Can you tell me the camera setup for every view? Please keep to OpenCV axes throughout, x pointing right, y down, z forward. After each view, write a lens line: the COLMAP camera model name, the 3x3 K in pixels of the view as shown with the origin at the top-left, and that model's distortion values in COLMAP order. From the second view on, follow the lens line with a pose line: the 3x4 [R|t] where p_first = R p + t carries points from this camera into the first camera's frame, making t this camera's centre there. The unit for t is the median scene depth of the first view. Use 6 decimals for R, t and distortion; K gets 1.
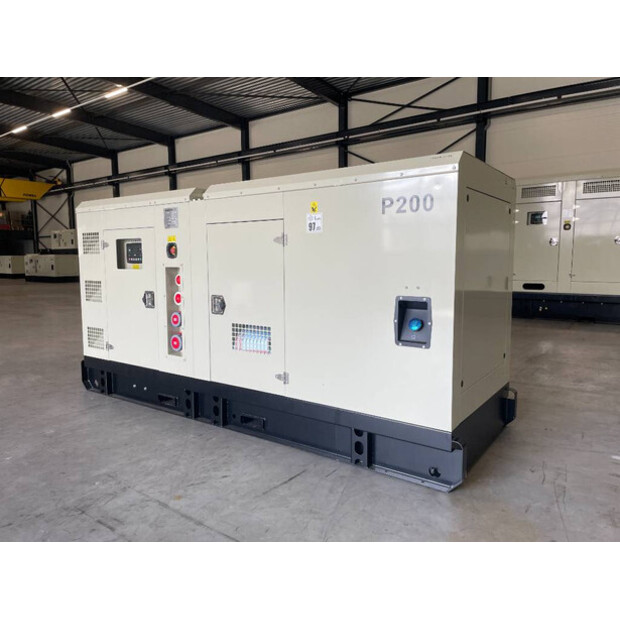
lens RADIAL K [[479.7, 0, 310.4], [0, 479.7, 310.0], [0, 0, 1]] dist [-0.008940, -0.023843]
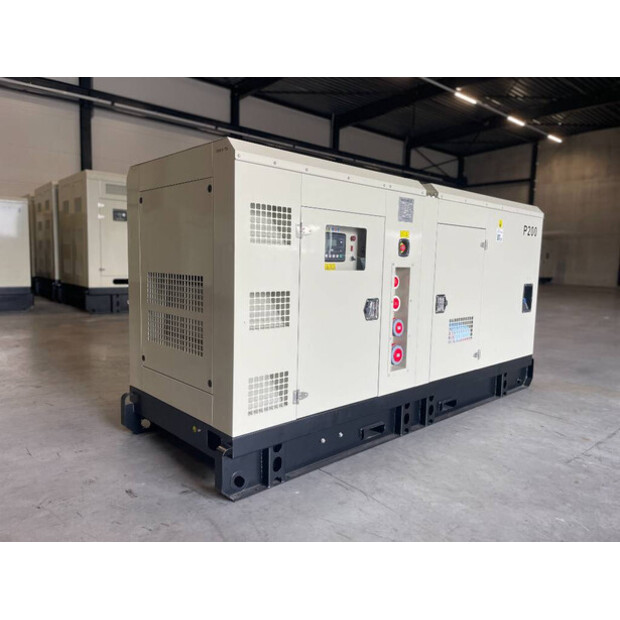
lens RADIAL K [[479.7, 0, 309.6], [0, 479.7, 308.3], [0, 0, 1]] dist [-0.008940, -0.023843]
pose [[0.216318, -0.090694, 0.972101, -1.162649], [0.080996, 0.993911, 0.074705, -0.093238], [-0.972957, 0.062576, 0.222347, 0.973168]]
